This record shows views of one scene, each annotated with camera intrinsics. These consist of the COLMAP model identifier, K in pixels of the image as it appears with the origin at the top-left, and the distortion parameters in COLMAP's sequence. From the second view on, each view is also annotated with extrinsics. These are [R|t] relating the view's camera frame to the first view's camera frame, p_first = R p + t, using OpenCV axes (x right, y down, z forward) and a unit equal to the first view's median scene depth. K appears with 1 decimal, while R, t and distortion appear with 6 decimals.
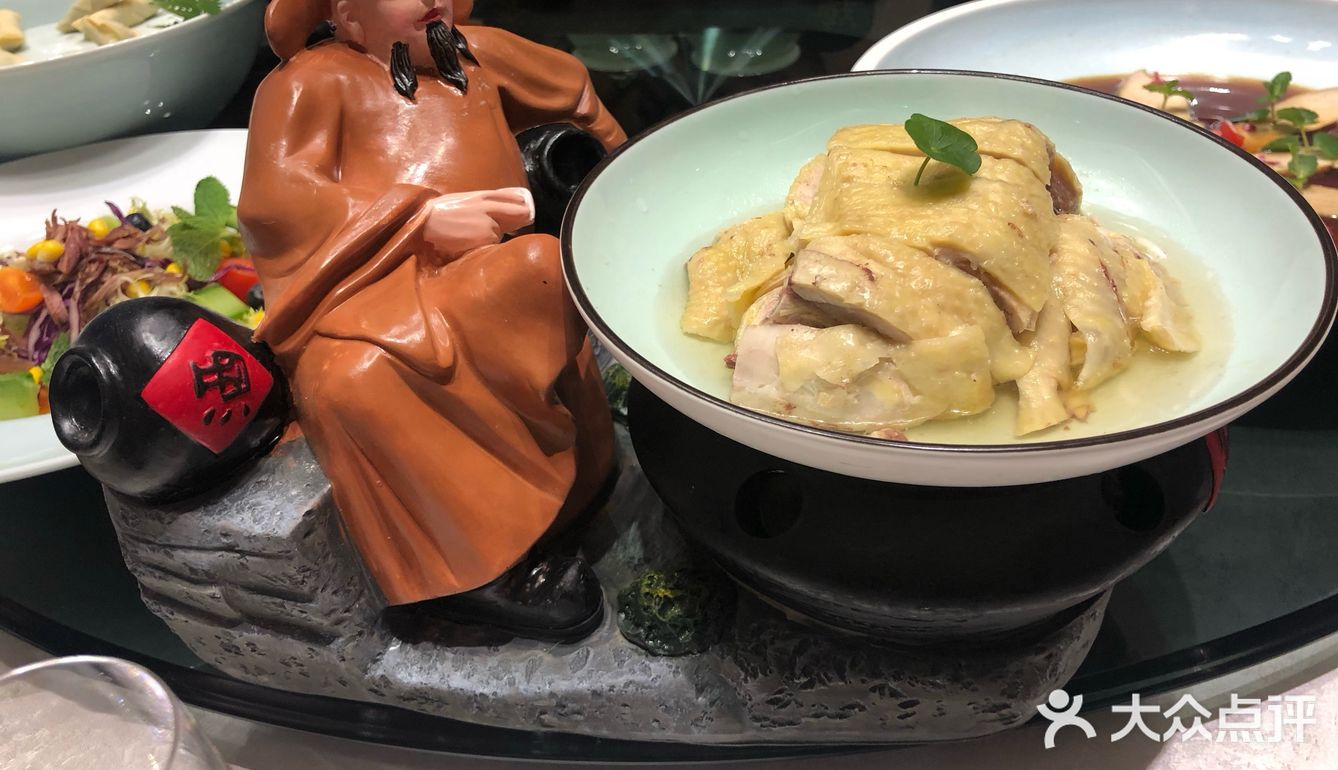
lens RADIAL K [[1105.4, 0, 669.0], [0, 1105.4, 385.0], [0, 0, 1]] dist [-0.008815, -0.006115]
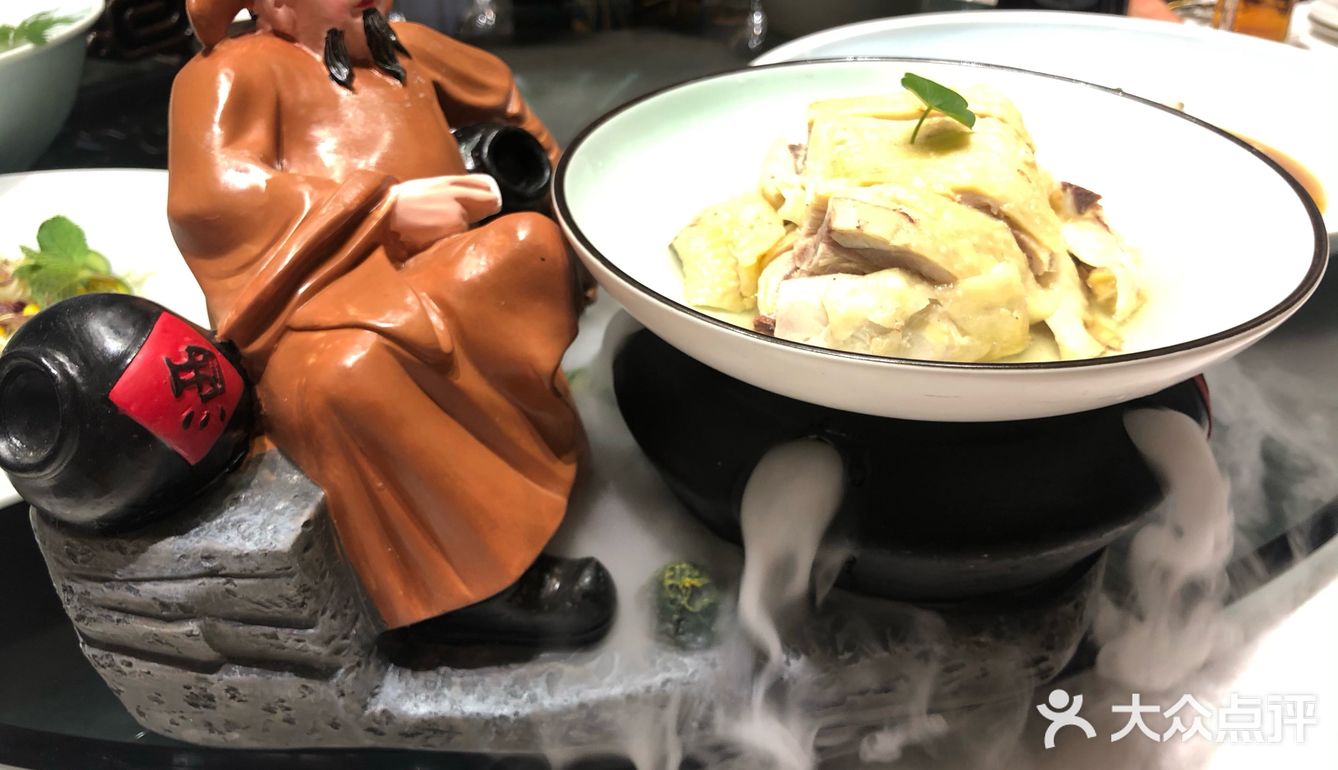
lens RADIAL K [[1107.4, 0, 669.9], [0, 1107.4, 381.1], [0, 0, 1]] dist [-0.011531, -0.000957]
pose [[0.979892, -0.066893, 0.187981, -0.191832], [0.080163, 0.994732, -0.063892, 0.078762], [-0.182717, 0.077676, 0.980092, 0.069809]]
